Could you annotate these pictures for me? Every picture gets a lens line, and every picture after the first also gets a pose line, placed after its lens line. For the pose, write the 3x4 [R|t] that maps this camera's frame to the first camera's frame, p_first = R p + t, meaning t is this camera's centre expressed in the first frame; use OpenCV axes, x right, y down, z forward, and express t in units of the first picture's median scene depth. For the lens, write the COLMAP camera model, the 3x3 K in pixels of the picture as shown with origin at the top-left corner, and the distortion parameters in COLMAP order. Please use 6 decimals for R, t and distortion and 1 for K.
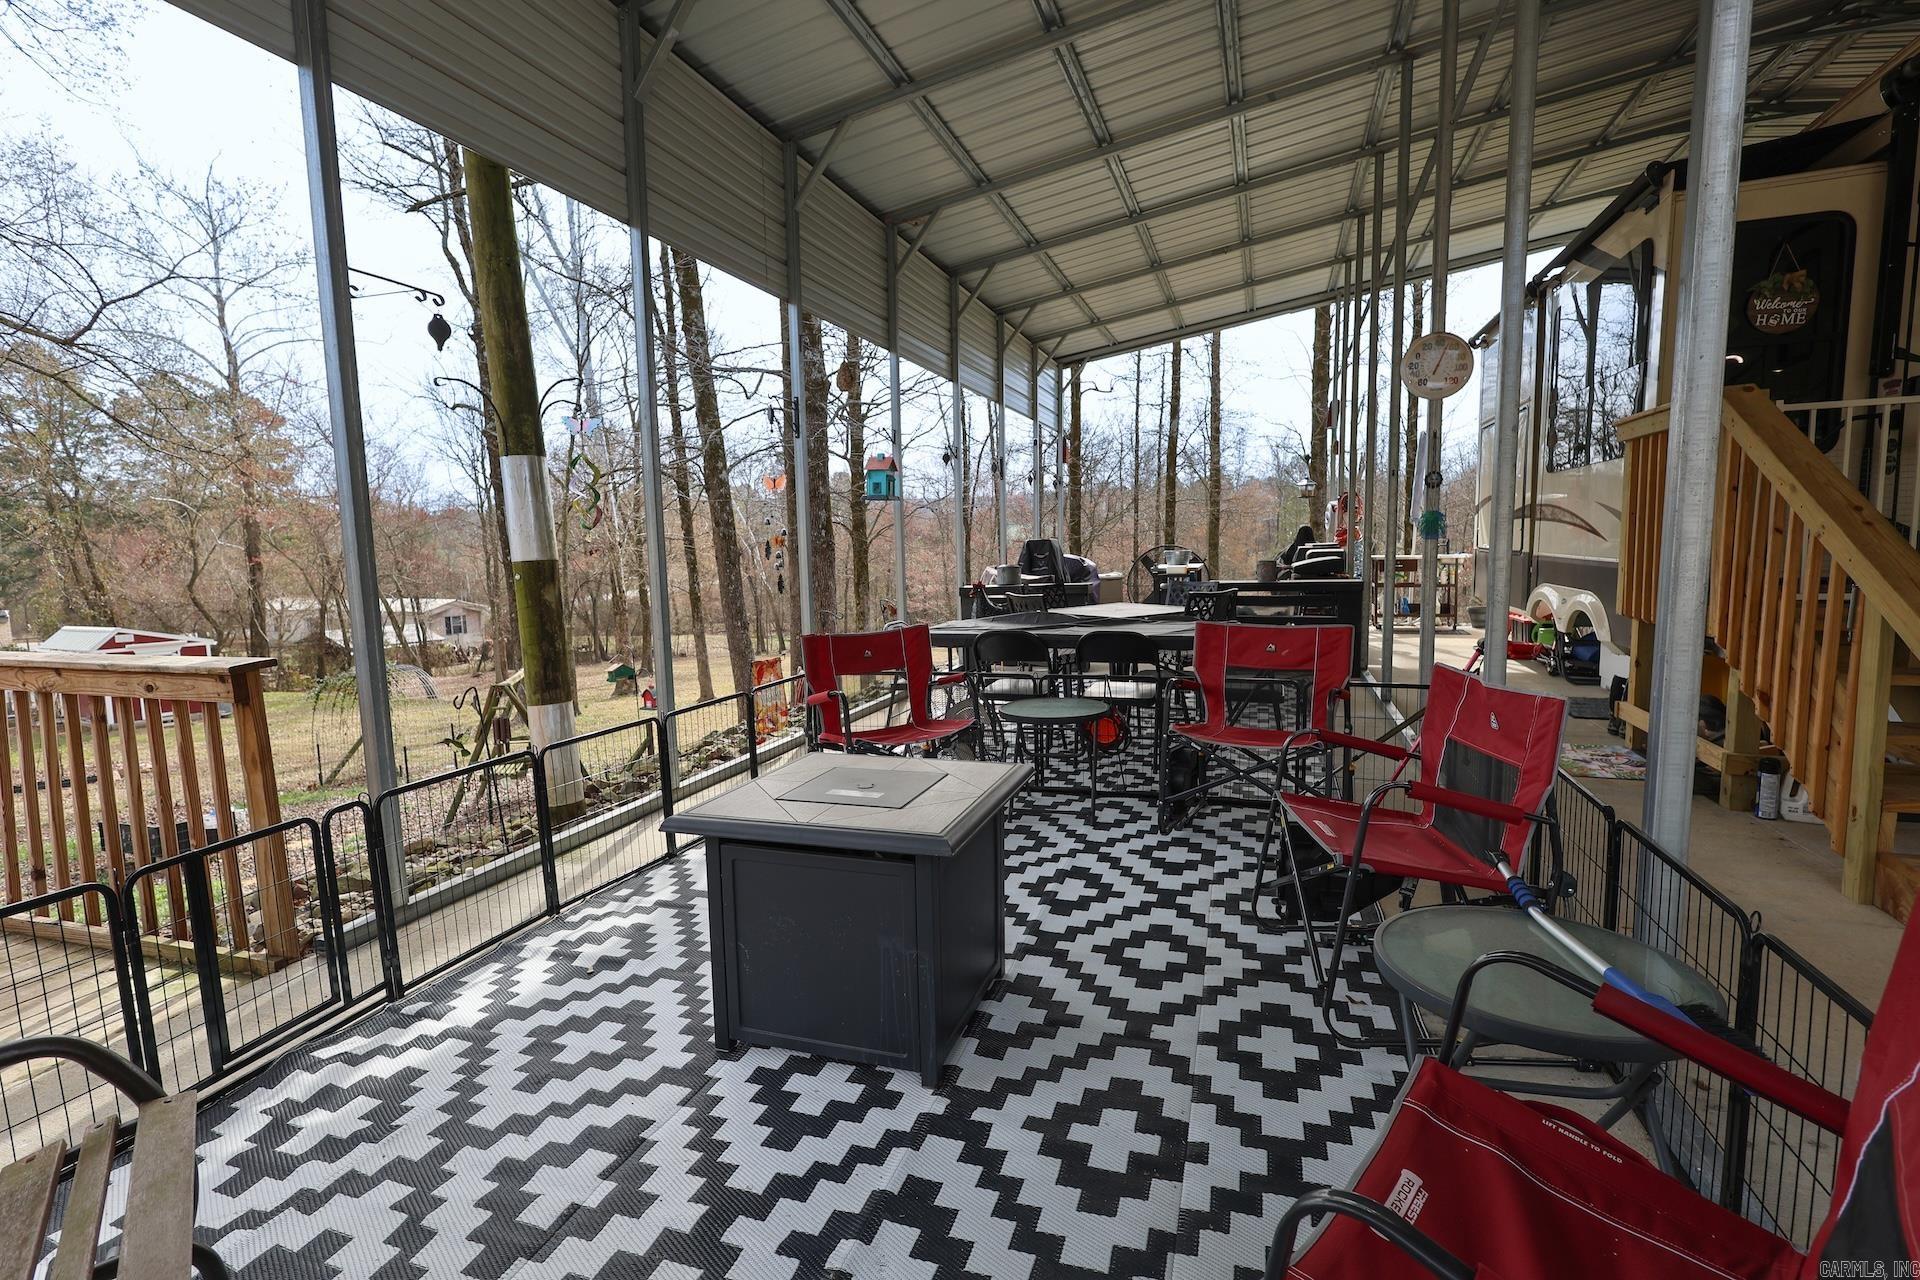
lens RADIAL K [[884.8, 0, 960.0], [0, 884.8, 640.0], [0, 0, 1]] dist [-0.001326, -0.000125]
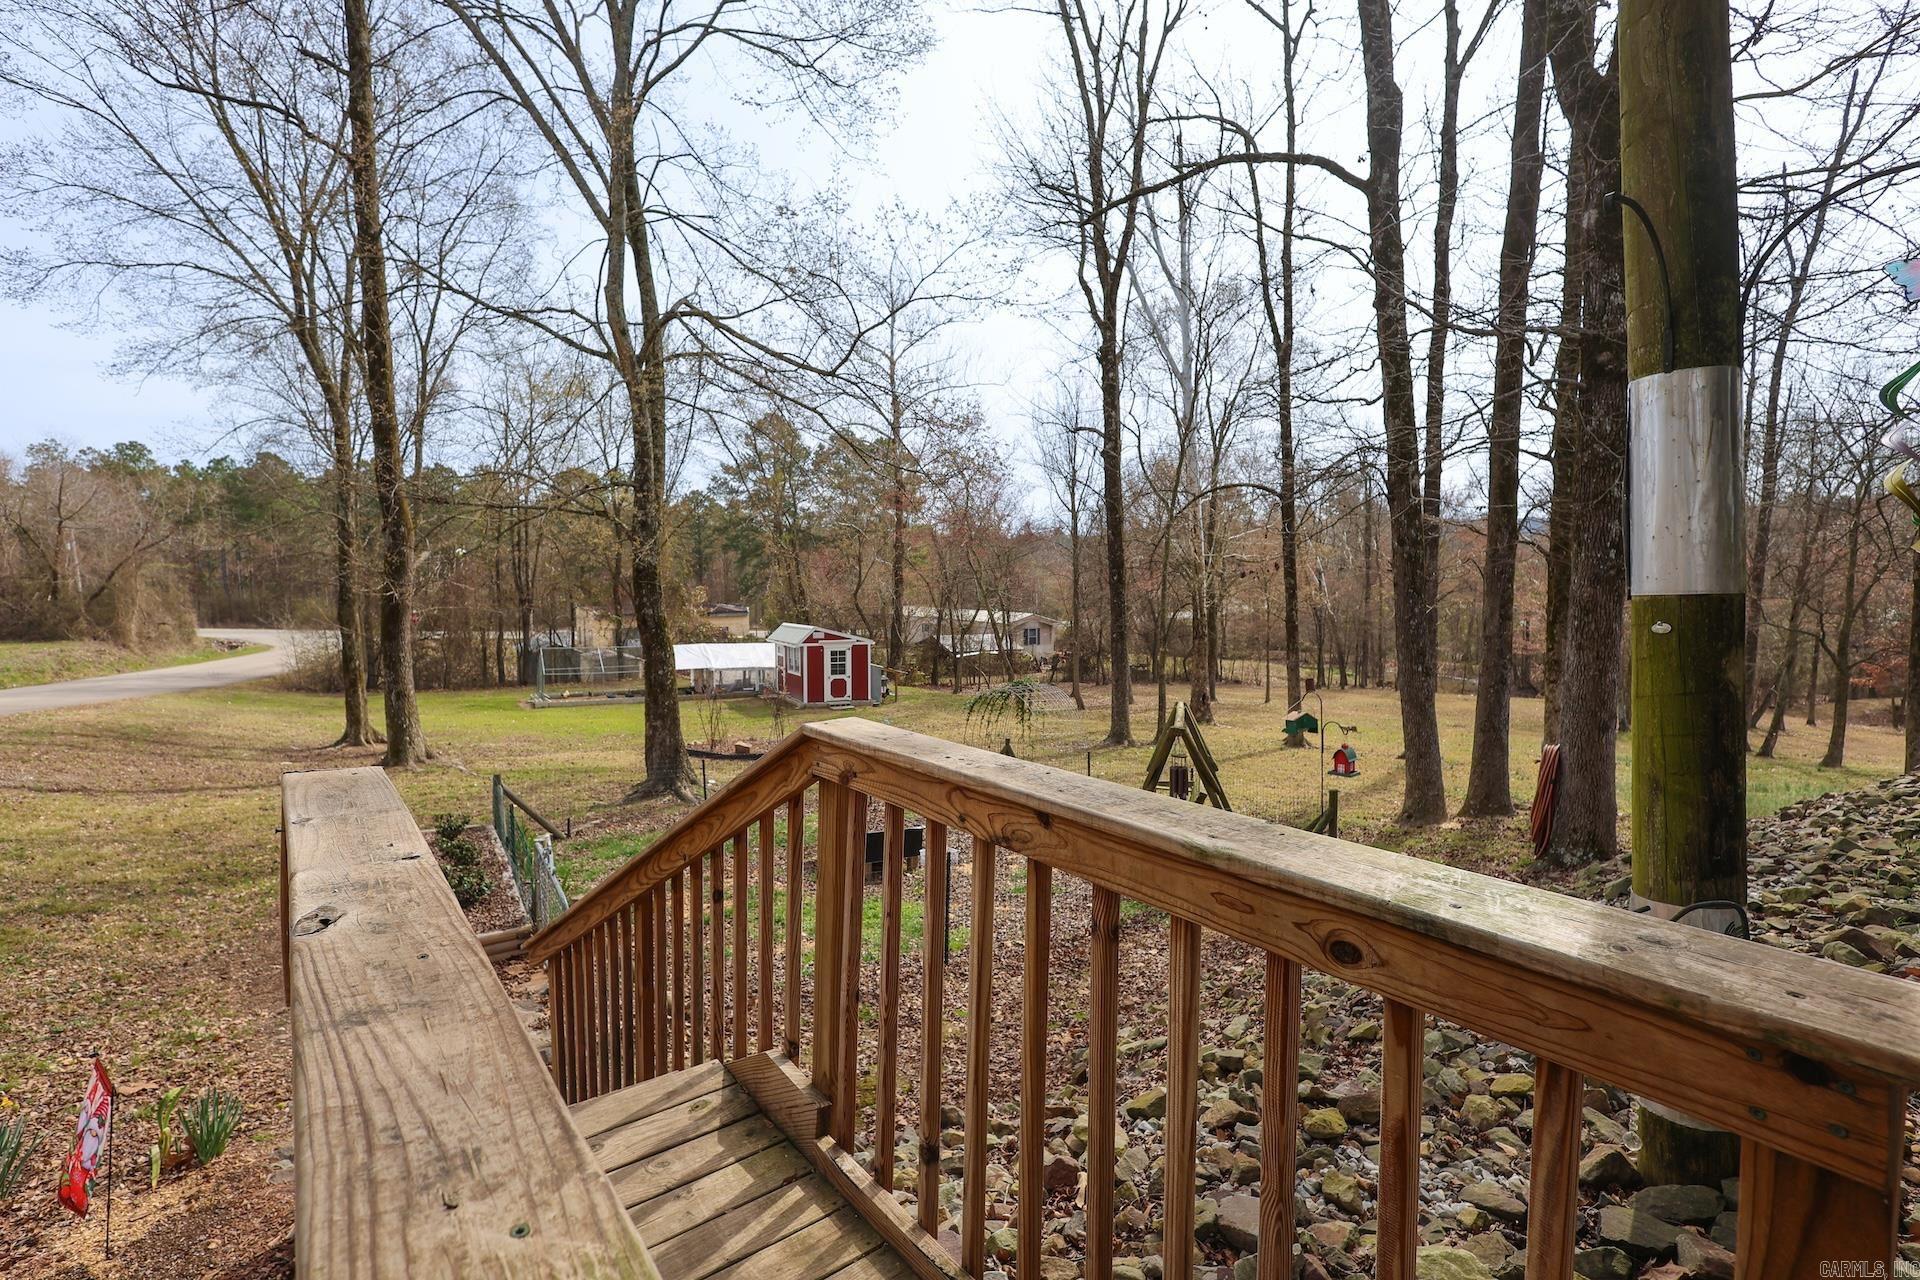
lens RADIAL K [[884.8, 0, 960.0], [0, 884.8, 640.0], [0, 0, 1]] dist [-0.001326, -0.000125]
pose [[0.833371, 0.060597, -0.549382, -0.060690], [-0.074755, 0.997196, -0.003407, -0.003809], [0.547635, 0.043908, 0.835564, 0.044091]]
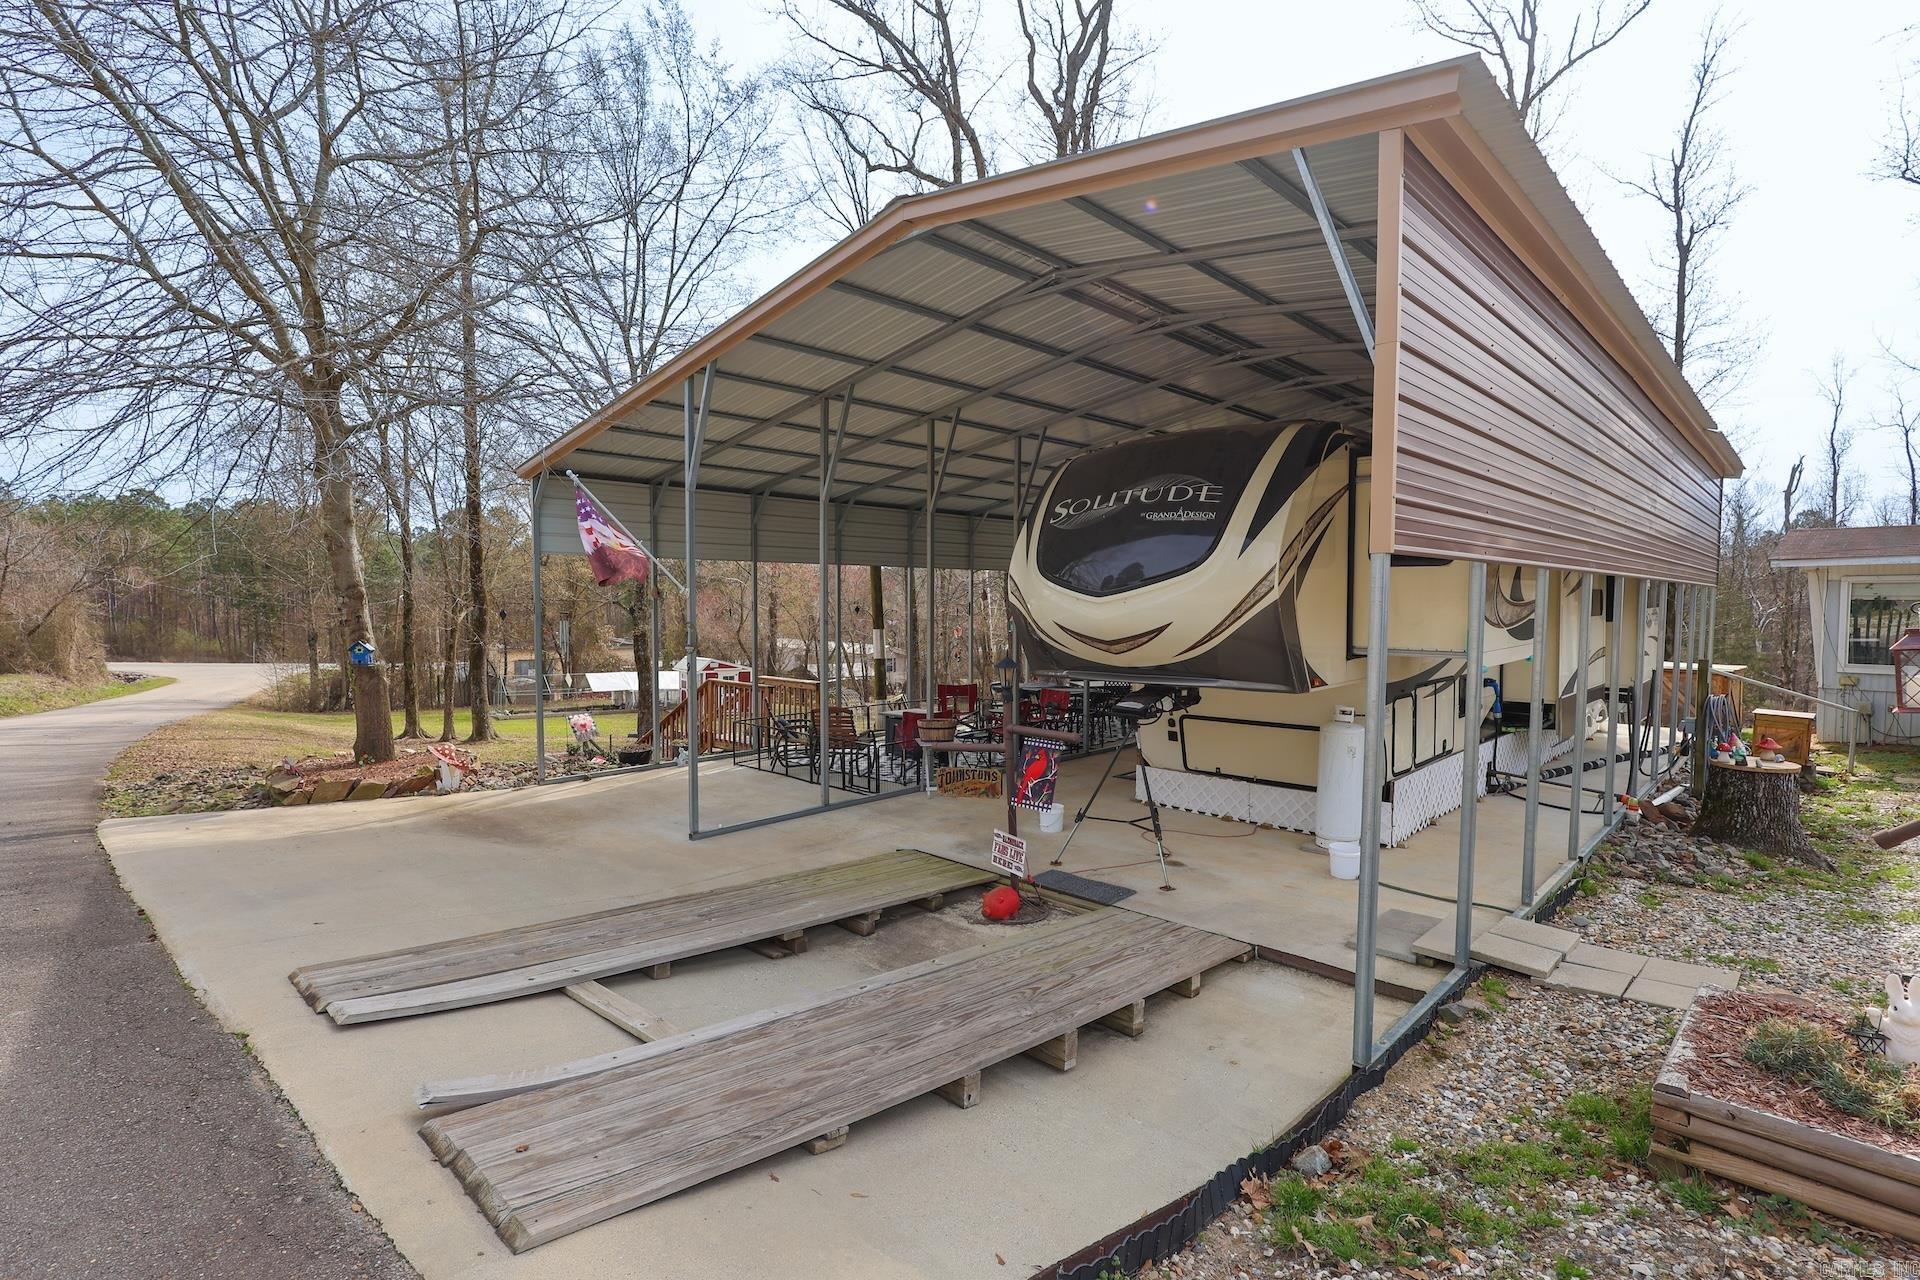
lens RADIAL K [[884.8, 0, 960.0], [0, 884.8, 640.0], [0, 0, 1]] dist [-0.001326, -0.000125]
pose [[0.900806, 0.040917, -0.432289, 0.147326], [-0.066870, 0.996746, -0.045000, -0.002997], [0.429042, 0.069444, 0.900611, -0.223548]]
